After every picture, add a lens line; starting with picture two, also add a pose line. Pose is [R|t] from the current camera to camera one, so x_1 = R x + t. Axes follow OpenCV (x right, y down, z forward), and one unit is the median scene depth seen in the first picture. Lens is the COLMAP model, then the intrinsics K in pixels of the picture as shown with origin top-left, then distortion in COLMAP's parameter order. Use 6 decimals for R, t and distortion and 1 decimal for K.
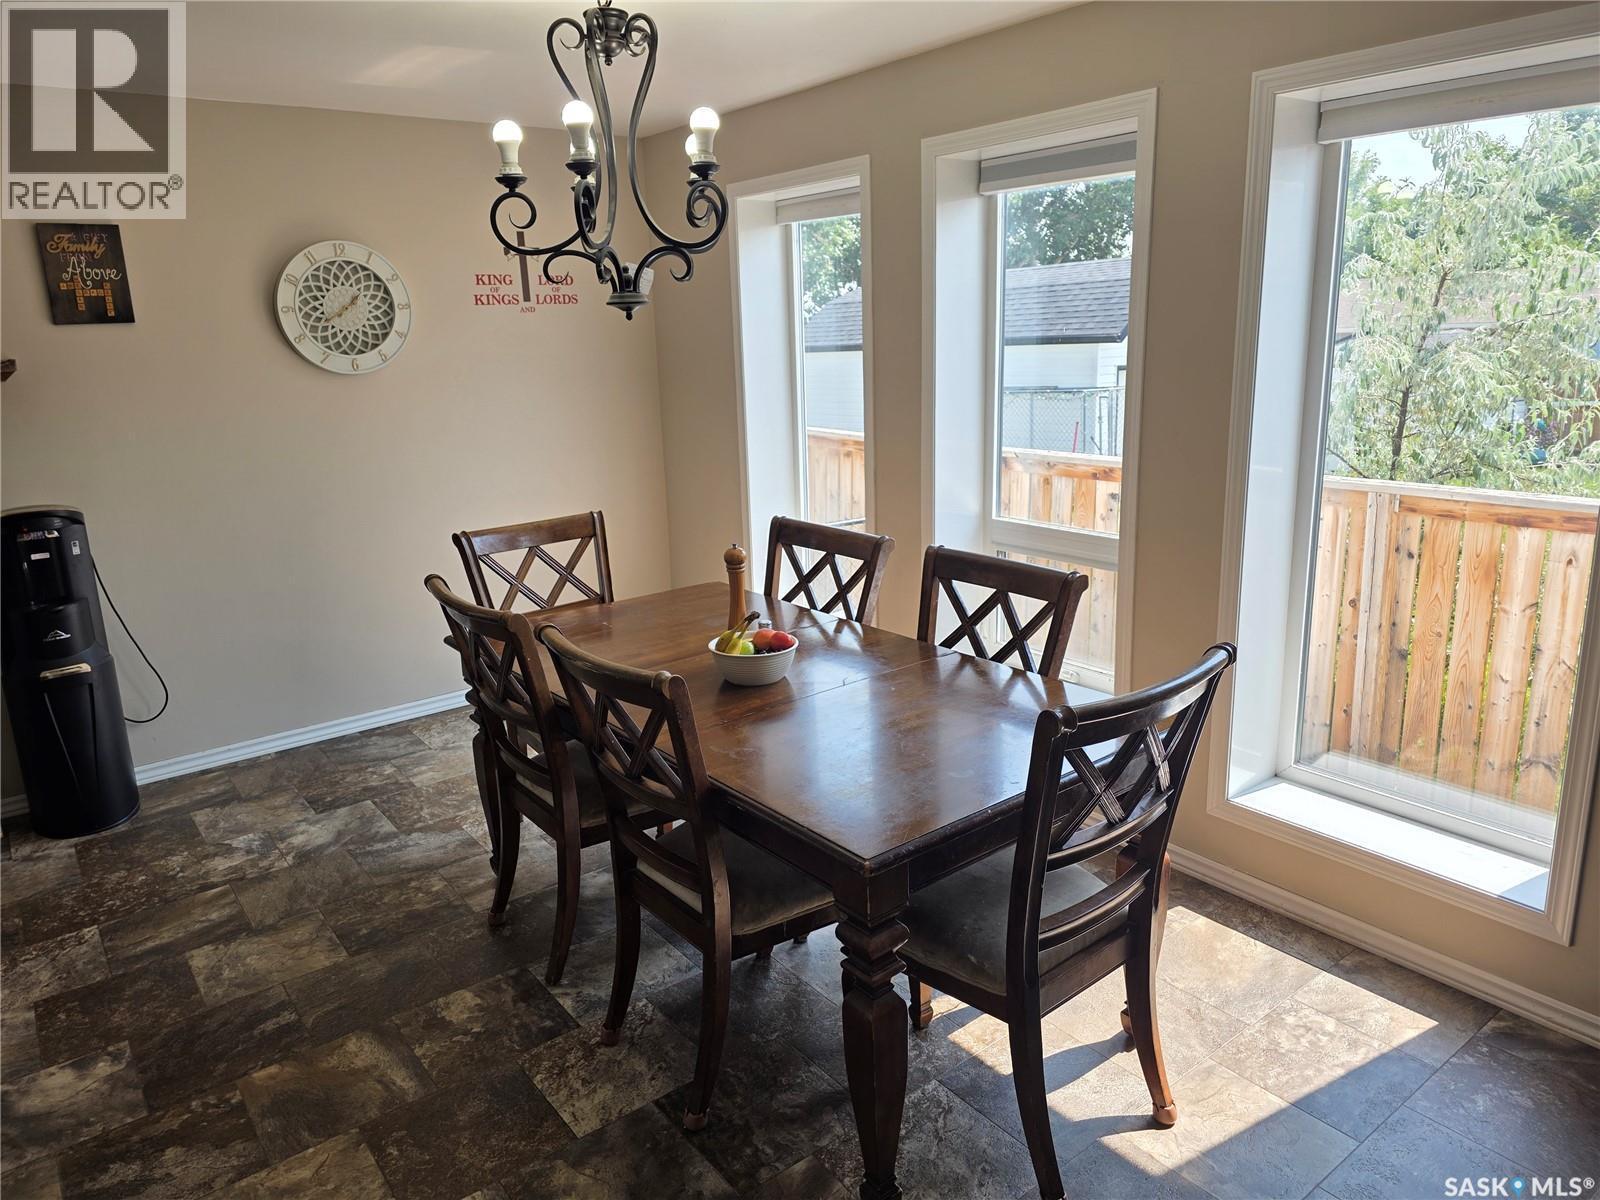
lens RADIAL K [[1089.5, 0, 799.5], [0, 1089.5, 576.3], [0, 0, 1]] dist [0.000582, -0.000316]
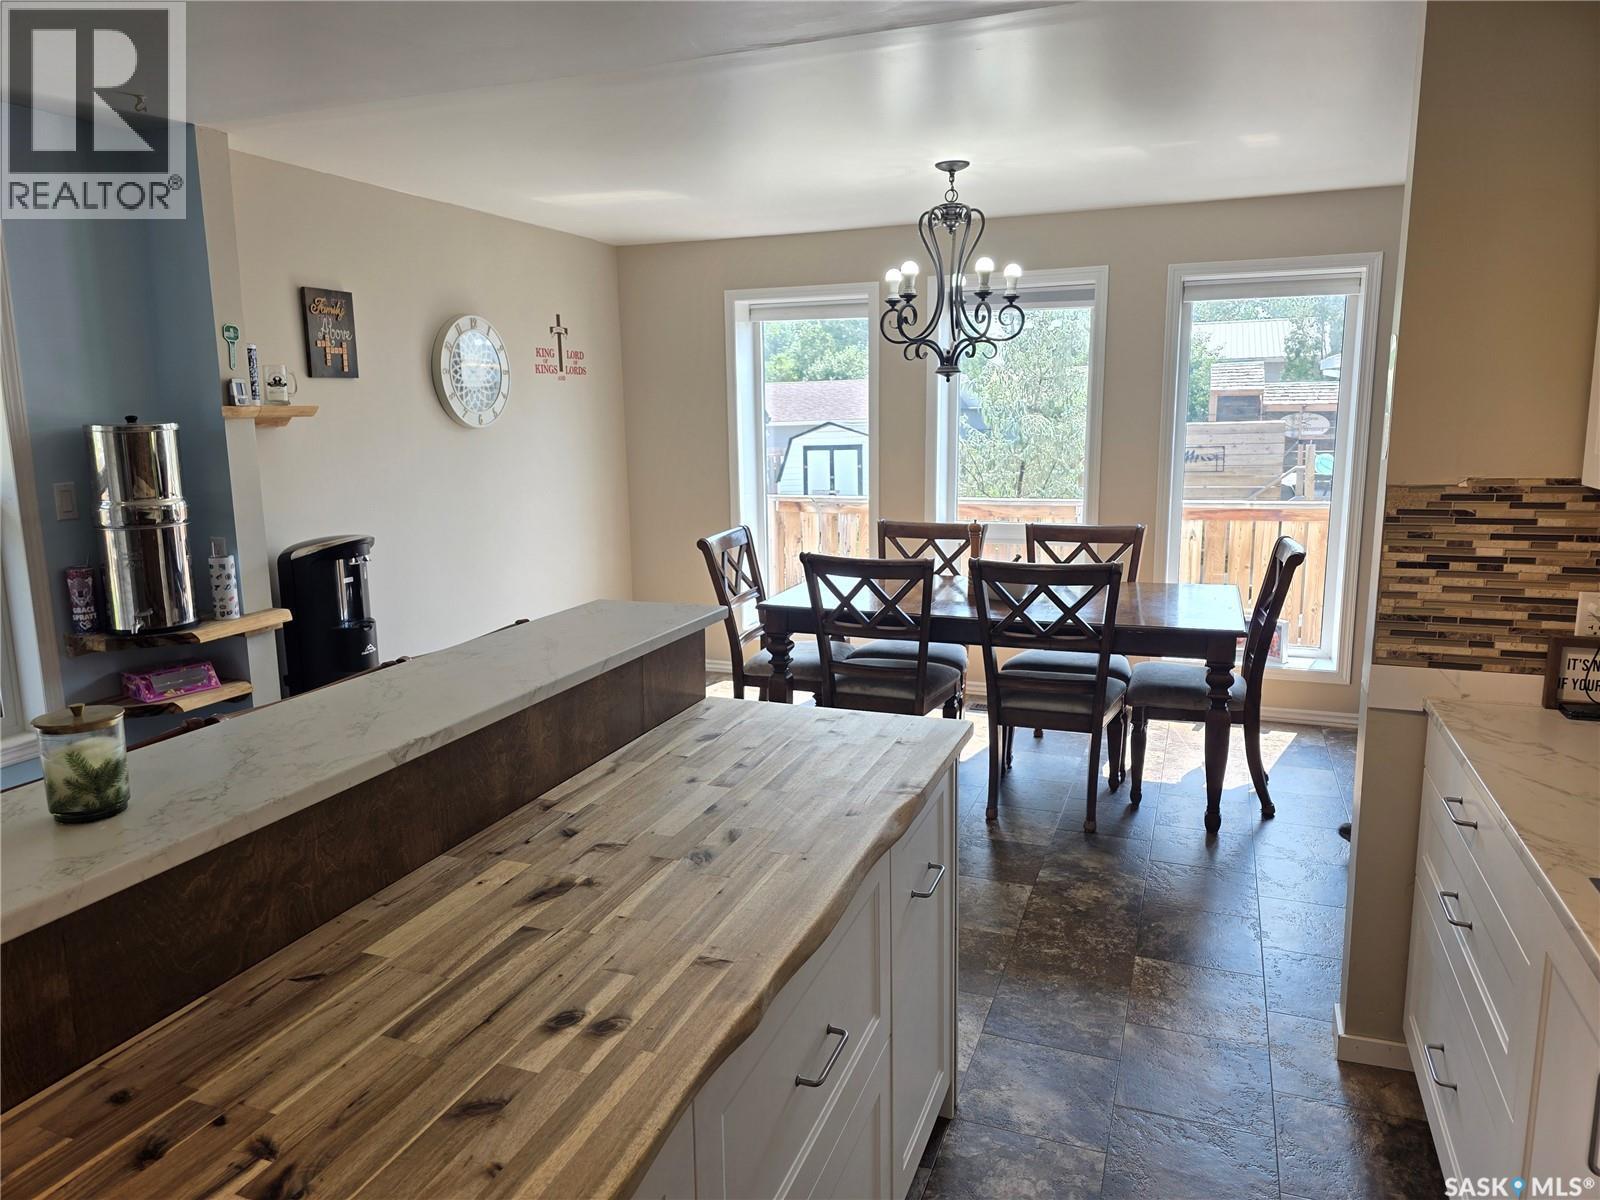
lens RADIAL K [[1109.0, 0, 800.0], [0, 1109.0, 600.0], [0, 0, 1]] dist [0.033267, -0.002923]
pose [[0.849954, -0.077923, 0.521062, -0.851570], [0.110967, 0.993294, -0.032465, 0.084156], [-0.515038, 0.085414, 0.852901, -0.203159]]
